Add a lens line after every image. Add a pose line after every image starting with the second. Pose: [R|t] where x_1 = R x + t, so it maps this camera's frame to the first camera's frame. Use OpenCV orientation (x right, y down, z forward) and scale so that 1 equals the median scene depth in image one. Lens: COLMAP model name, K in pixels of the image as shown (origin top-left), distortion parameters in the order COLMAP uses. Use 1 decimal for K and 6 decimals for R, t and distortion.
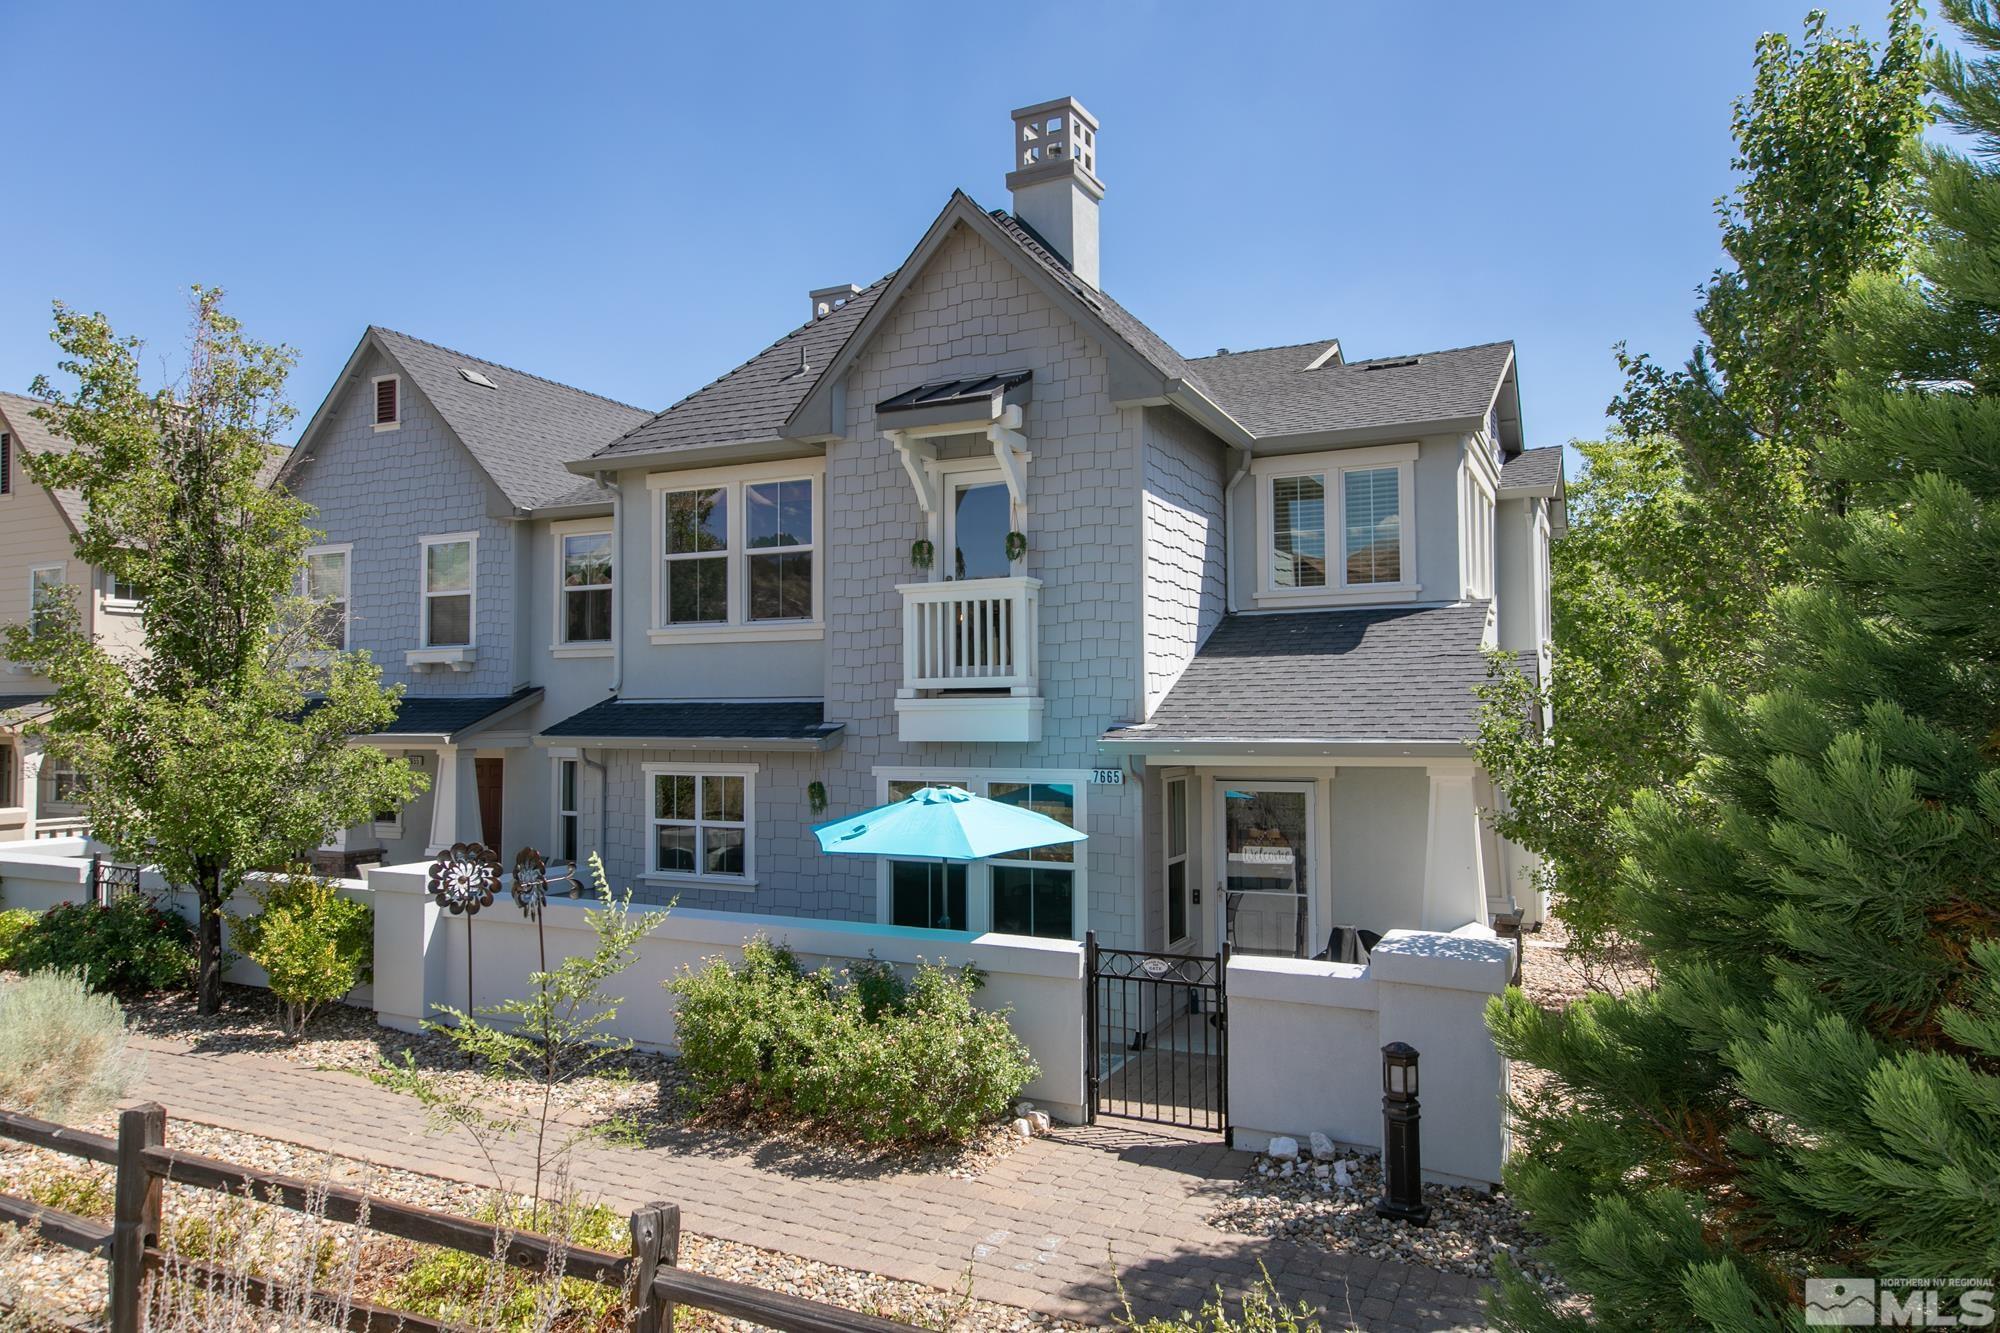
lens RADIAL K [[1269.3, 0, 997.6], [0, 1269.3, 672.0], [0, 0, 1]] dist [0.008417, 0.000938]
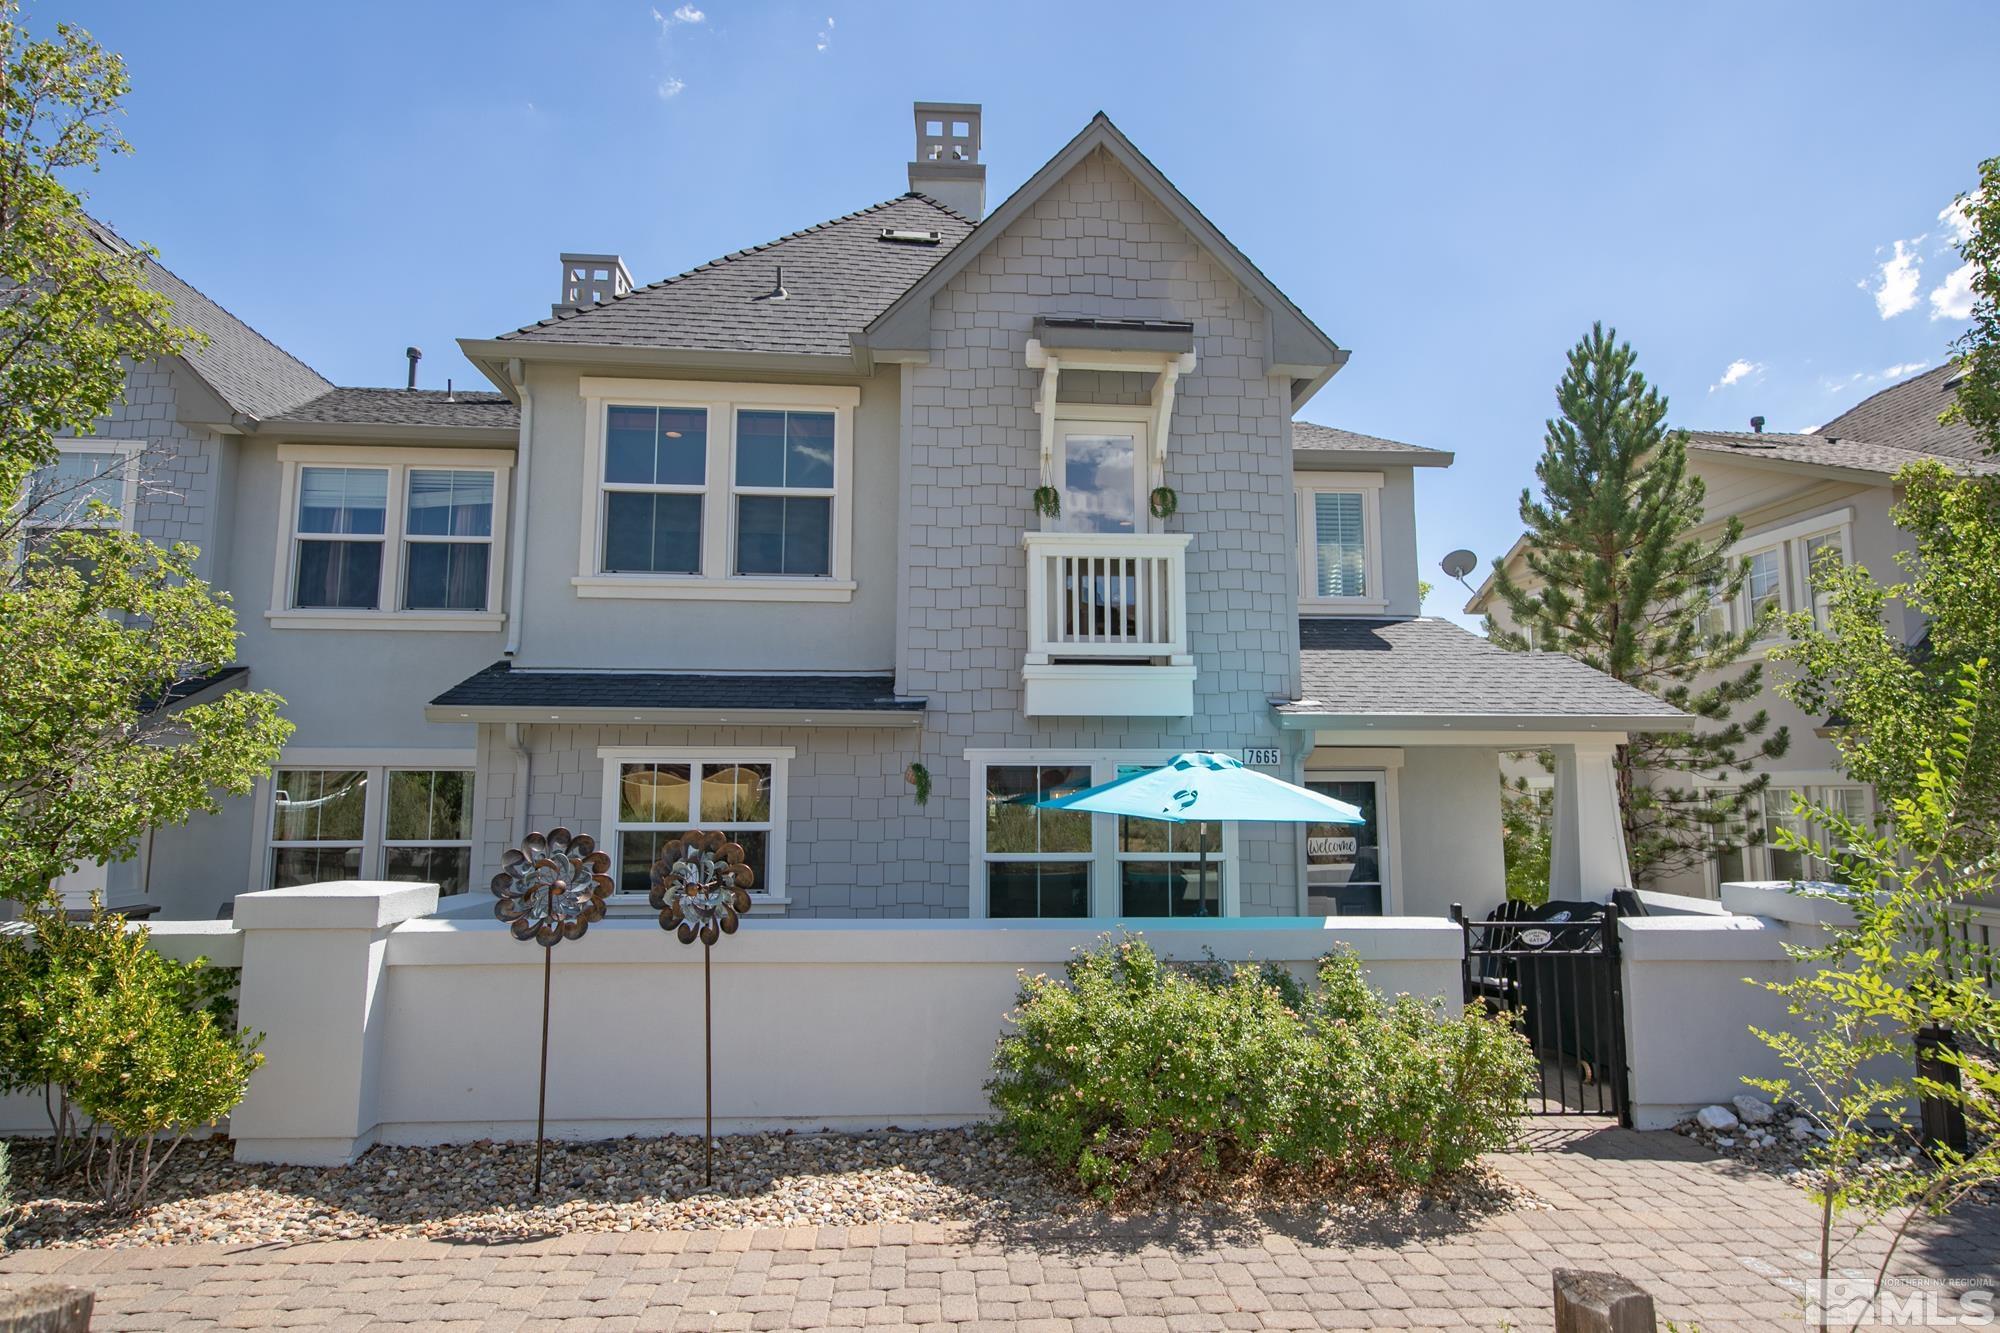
lens RADIAL K [[1113.7, 0, 1001.9], [0, 1113.7, 666.7], [0, 0, 1]] dist [0.011859, -0.004808]
pose [[0.863534, 0.065938, 0.499961, -0.460209], [-0.022945, 0.995526, -0.091665, 0.090123], [-0.503769, 0.067684, 0.861183, 0.366419]]
